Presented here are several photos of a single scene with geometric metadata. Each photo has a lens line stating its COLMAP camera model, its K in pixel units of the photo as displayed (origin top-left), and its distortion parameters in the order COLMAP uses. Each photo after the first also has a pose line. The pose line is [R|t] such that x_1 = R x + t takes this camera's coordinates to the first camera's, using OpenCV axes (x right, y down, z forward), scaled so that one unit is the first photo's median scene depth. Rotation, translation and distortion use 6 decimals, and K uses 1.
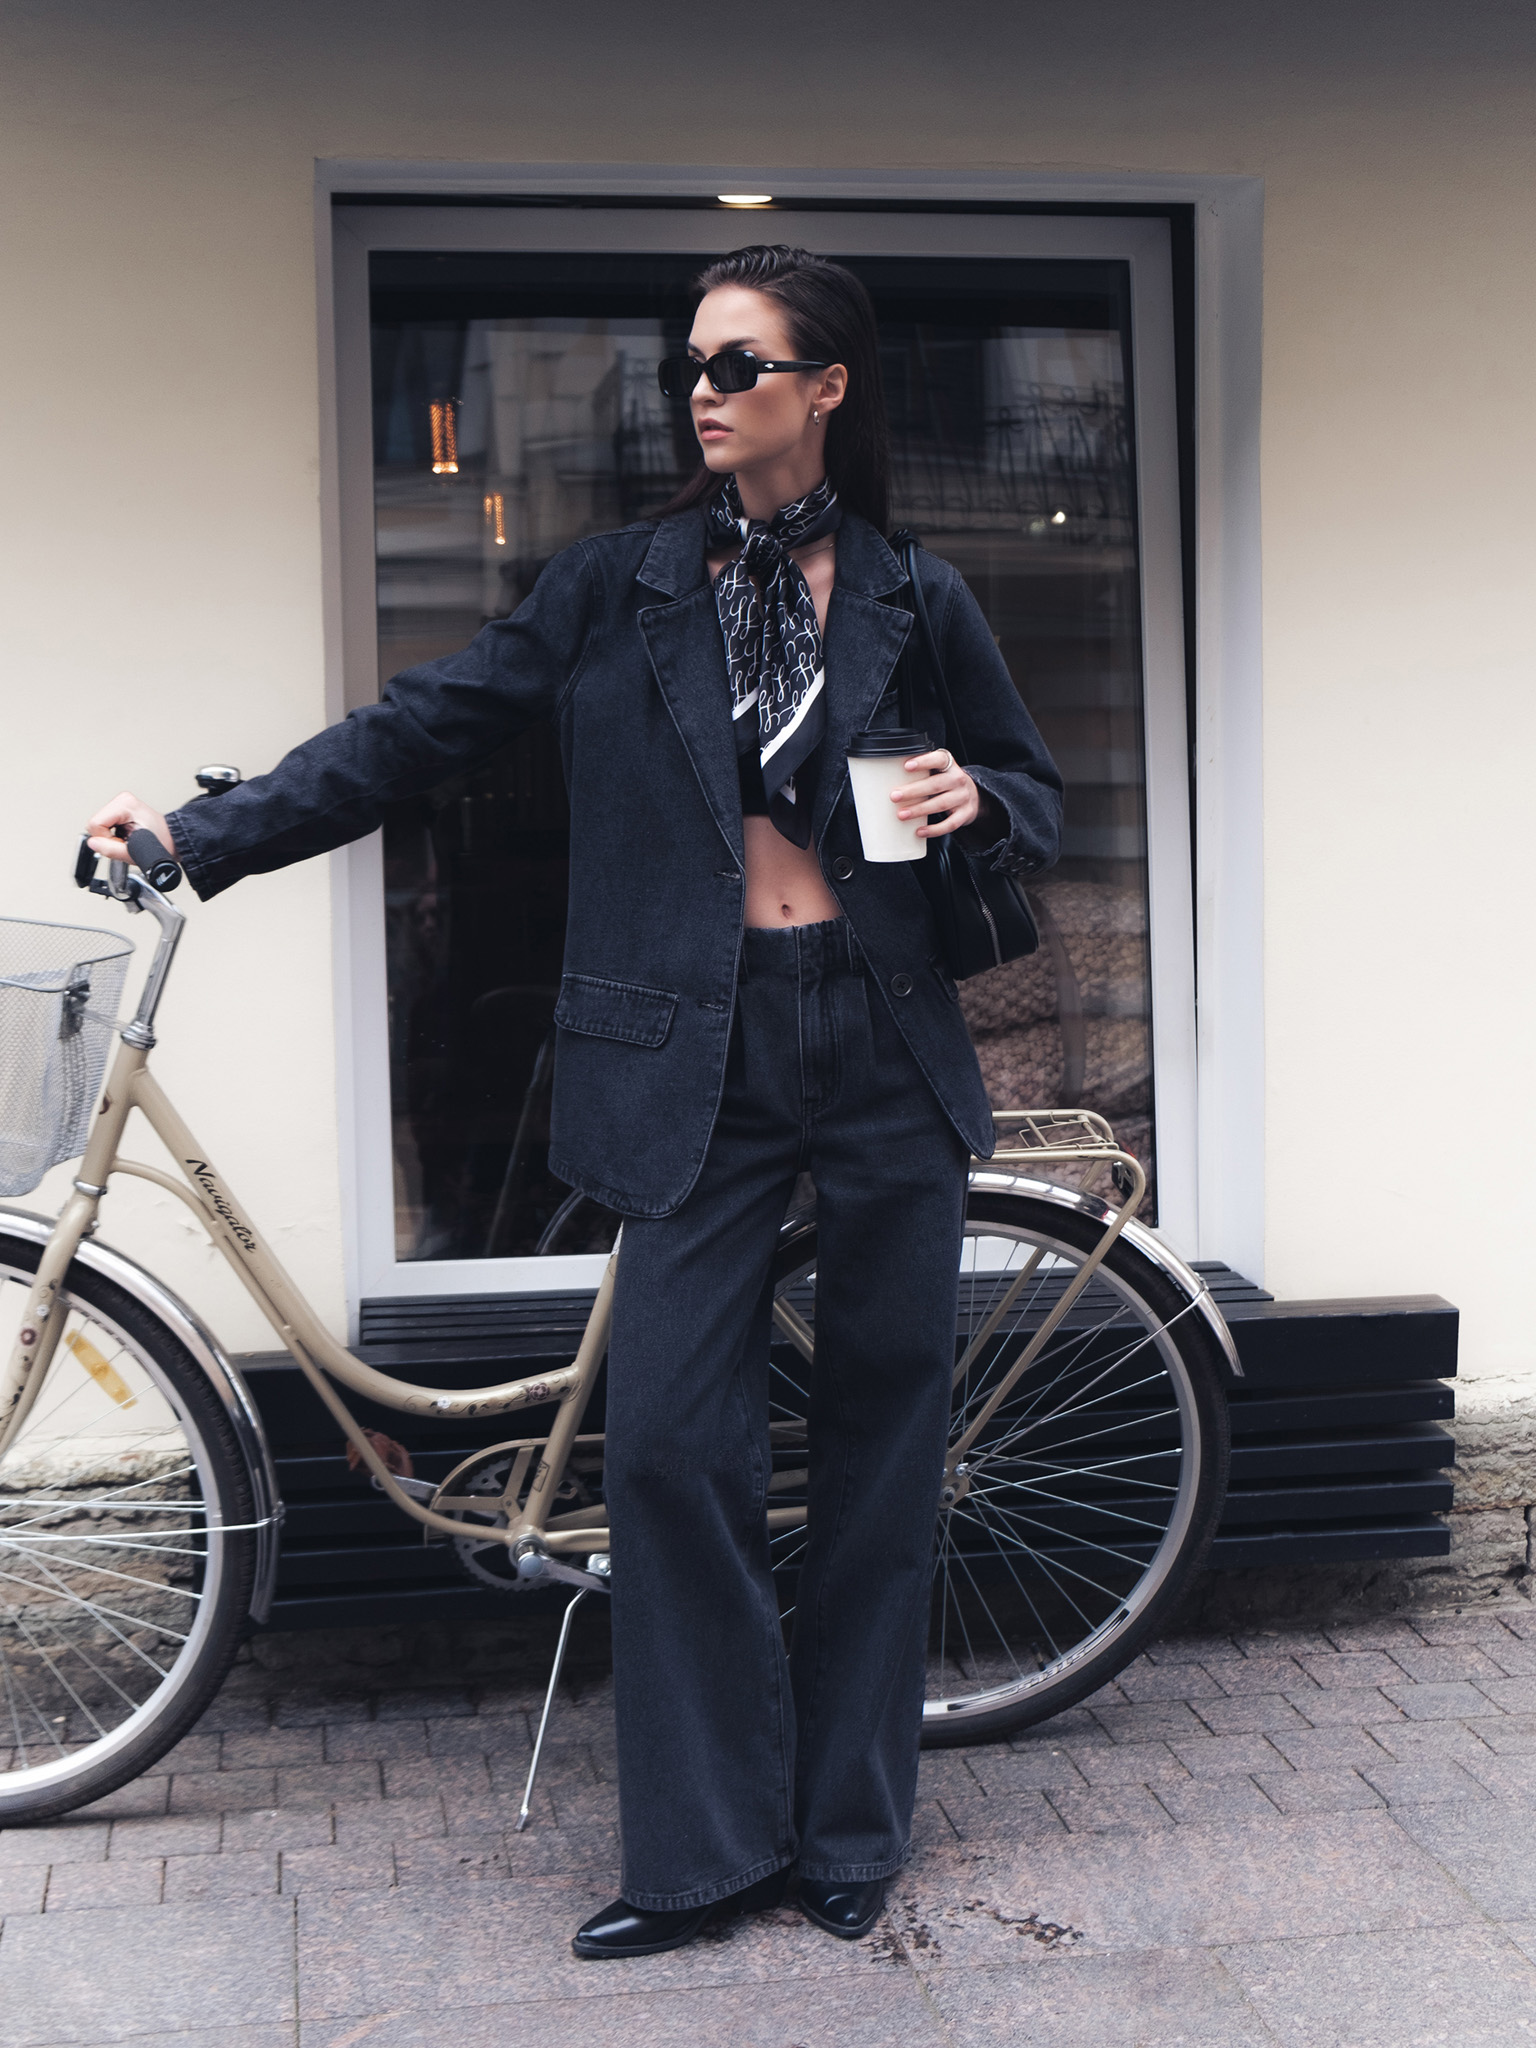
lens RADIAL K [[2923.3, 0, 756.3], [0, 2923.3, 912.5], [0, 0, 1]] dist [-0.057746, 0.205218]
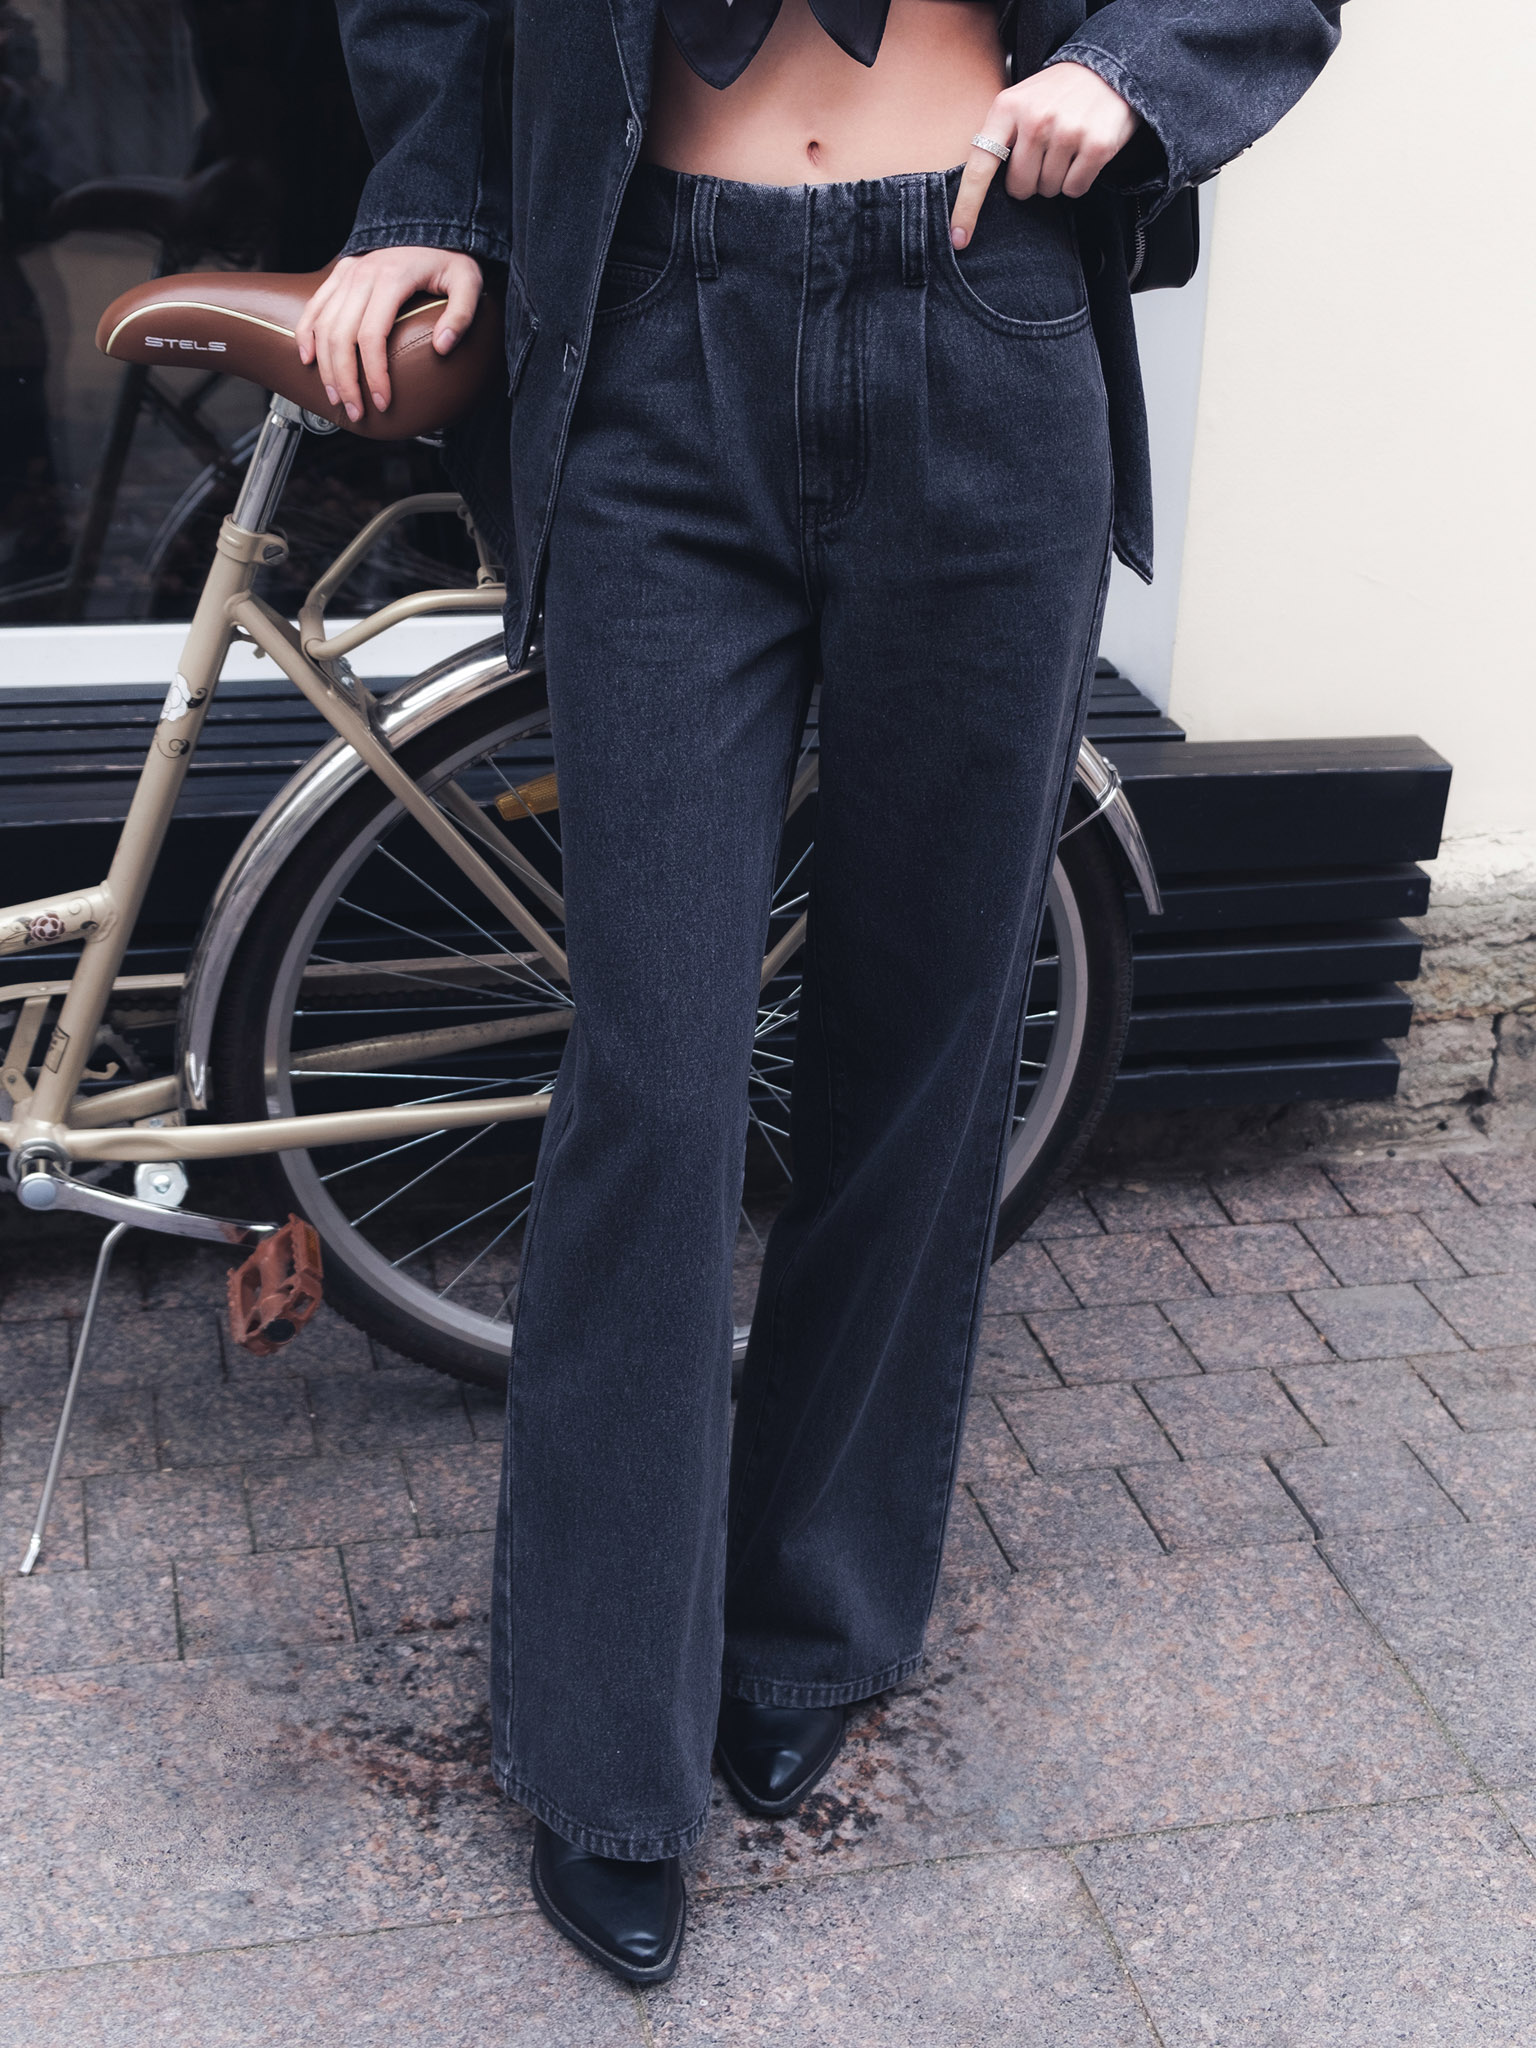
lens RADIAL K [[2923.3, 0, 756.3], [0, 2923.3, 912.5], [0, 0, 1]] dist [-0.057746, 0.205218]
pose [[0.996129, 0.024293, 0.084477, 0.022129], [-0.048390, 0.953870, 0.296294, -0.028573], [-0.073382, -0.299235, 0.951354, 0.374497]]
